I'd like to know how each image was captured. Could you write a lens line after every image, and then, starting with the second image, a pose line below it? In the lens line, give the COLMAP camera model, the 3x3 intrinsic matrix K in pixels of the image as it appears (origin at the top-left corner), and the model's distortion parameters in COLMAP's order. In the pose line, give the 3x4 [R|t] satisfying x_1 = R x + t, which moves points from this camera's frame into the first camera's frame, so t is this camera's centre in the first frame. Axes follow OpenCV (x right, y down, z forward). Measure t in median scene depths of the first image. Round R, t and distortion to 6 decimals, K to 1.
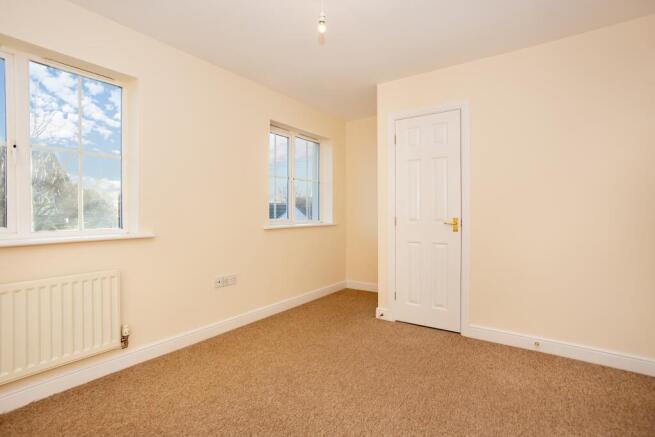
lens RADIAL K [[326.8, 0, 327.8], [0, 326.8, 219.9], [0, 0, 1]] dist [-0.005797, 0.001115]
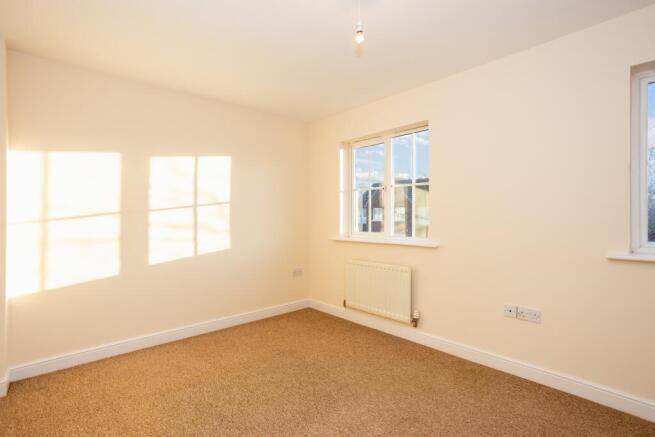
lens RADIAL K [[326.8, 0, 330.0], [0, 326.8, 219.6], [0, 0, 1]] dist [-0.005797, 0.001115]
pose [[-0.260644, -0.011602, -0.965365, 0.770802], [-0.021404, 0.999751, -0.006236, -0.035056], [0.965198, 0.019038, -0.260828, 0.998479]]
